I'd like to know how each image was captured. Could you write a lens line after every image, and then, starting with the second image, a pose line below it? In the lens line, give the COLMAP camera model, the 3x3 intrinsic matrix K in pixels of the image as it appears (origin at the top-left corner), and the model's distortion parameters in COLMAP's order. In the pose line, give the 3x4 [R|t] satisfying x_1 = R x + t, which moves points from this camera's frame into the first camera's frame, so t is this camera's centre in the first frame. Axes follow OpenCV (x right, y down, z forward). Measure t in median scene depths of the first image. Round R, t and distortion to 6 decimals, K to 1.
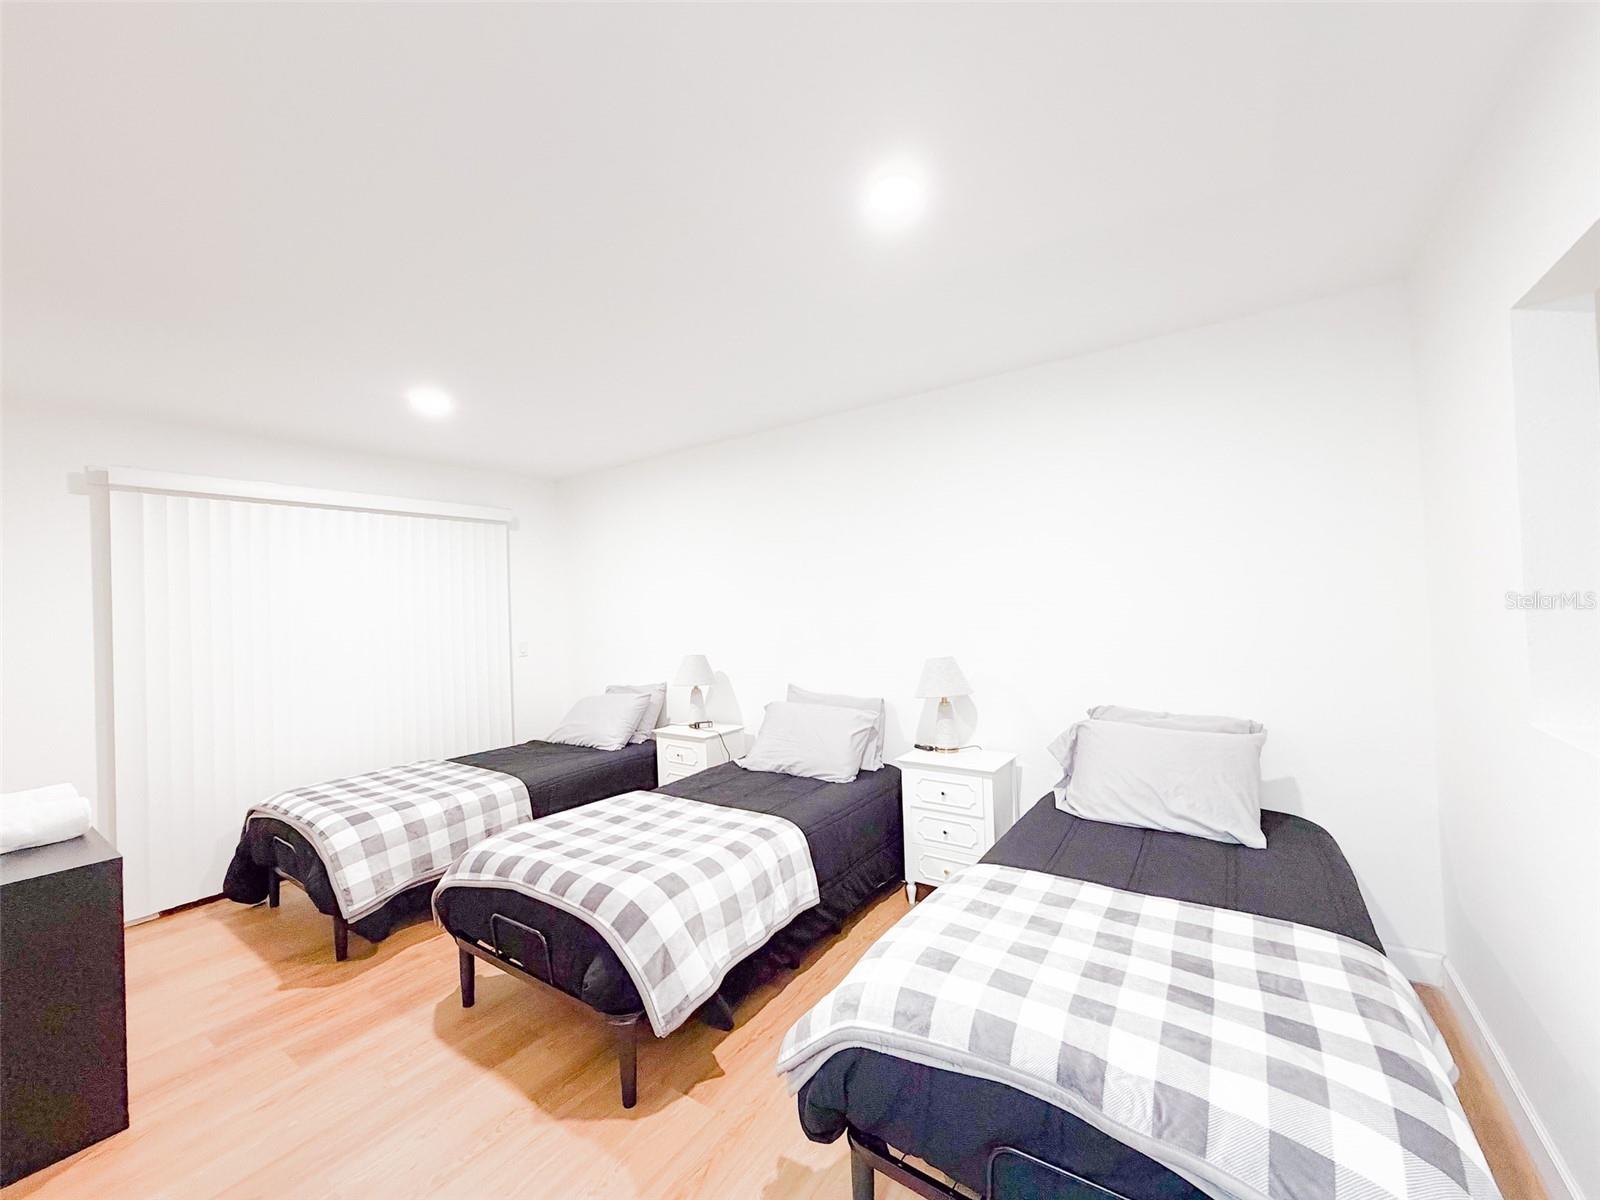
lens RADIAL K [[637.7, 0, 794.4], [0, 637.7, 600.5], [0, 0, 1]] dist [0.000026, 0.000334]
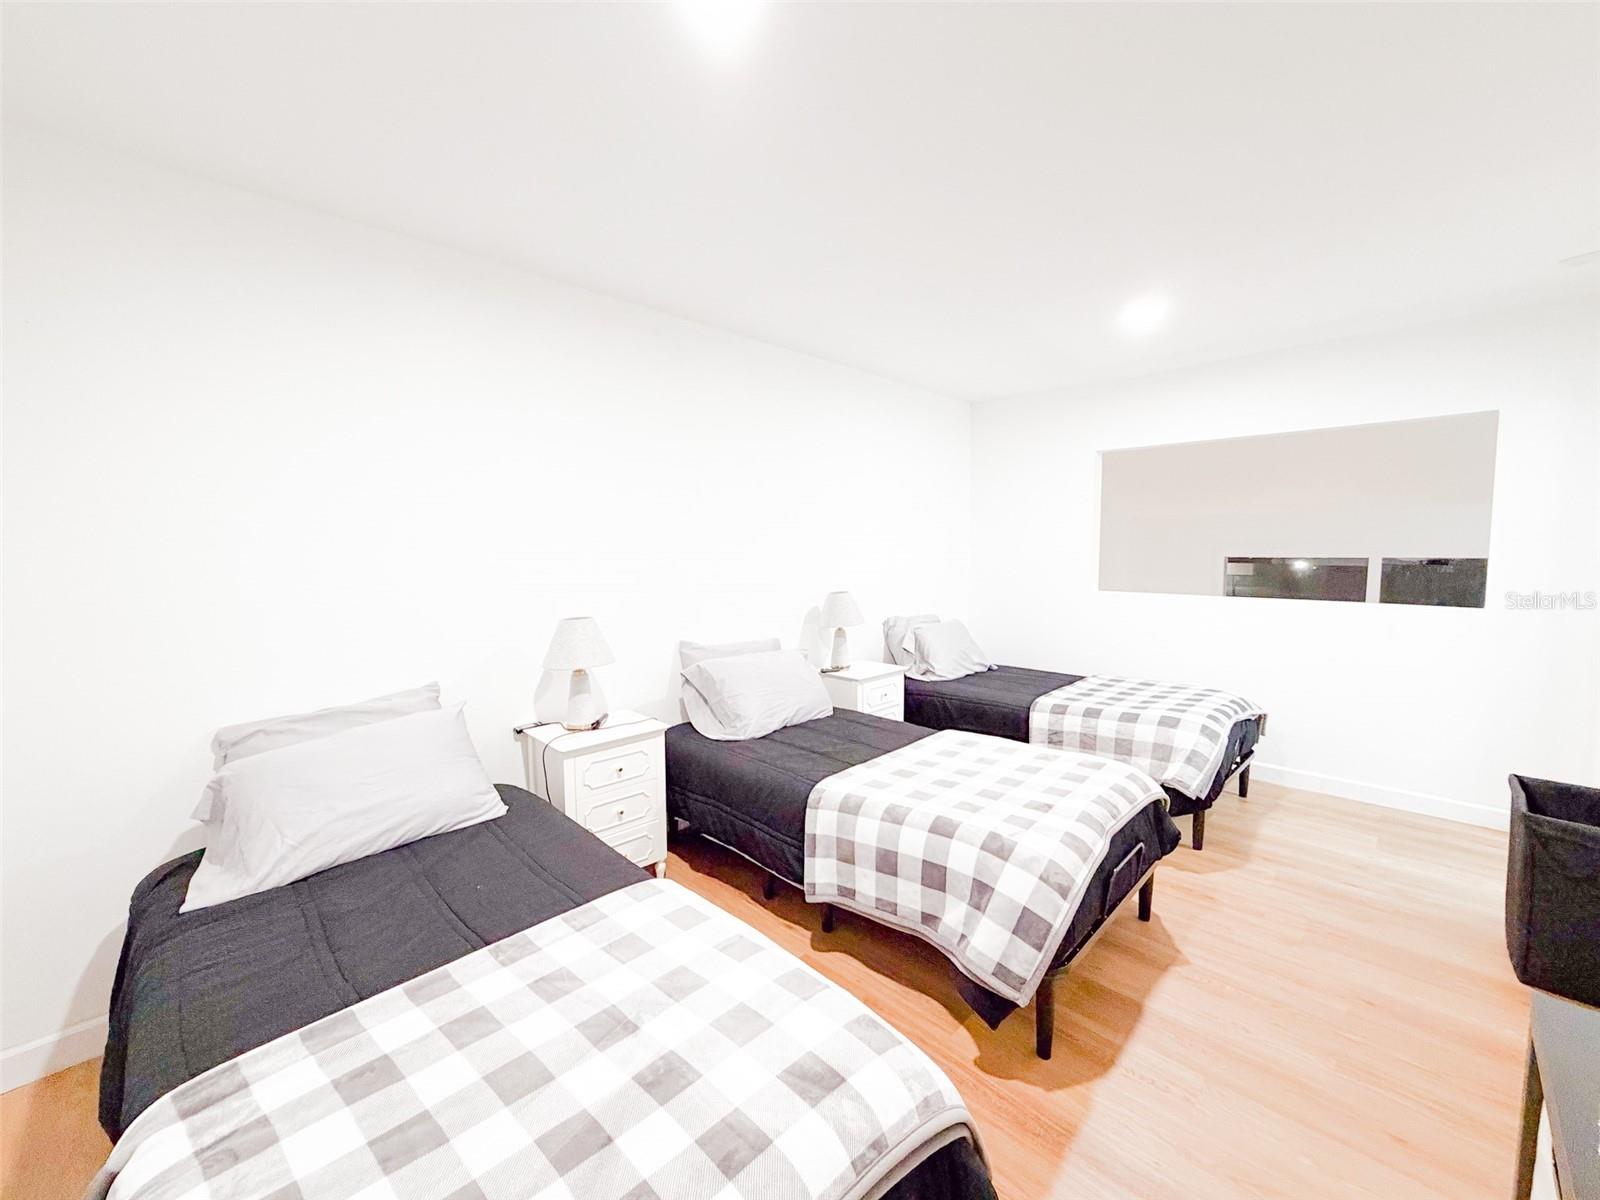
lens RADIAL K [[637.7, 0, 795.7], [0, 637.7, 600.3], [0, 0, 1]] dist [0.000026, 0.000334]
pose [[0.177238, -0.055230, 0.982617, -1.090651], [-0.006512, 0.998336, 0.057288, 0.042633], [-0.984147, -0.016552, 0.176583, 0.992370]]
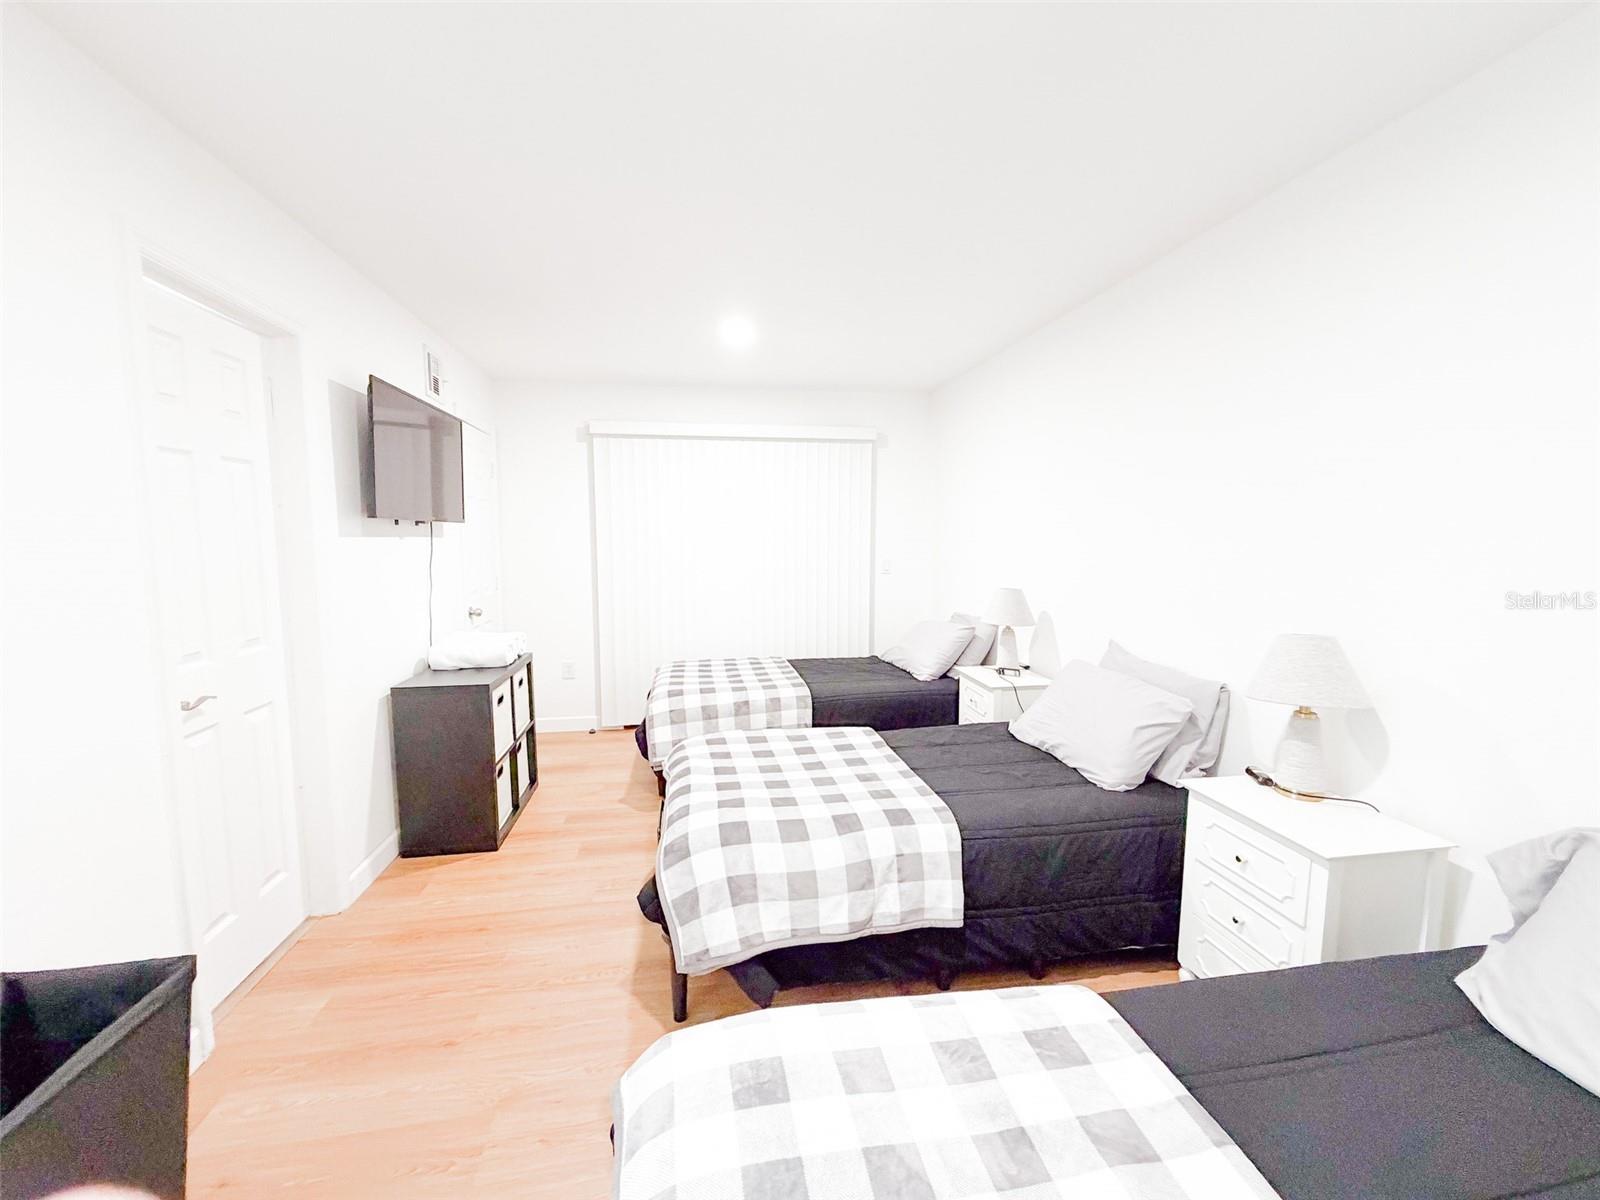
lens RADIAL K [[637.7, 0, 798.1], [0, 637.7, 600.1], [0, 0, 1]] dist [0.000026, 0.000334]
pose [[0.701125, 0.108775, -0.704693, 0.351888], [-0.015472, 0.990384, 0.137480, -0.014753], [0.712870, -0.085488, 0.696066, 0.319663]]
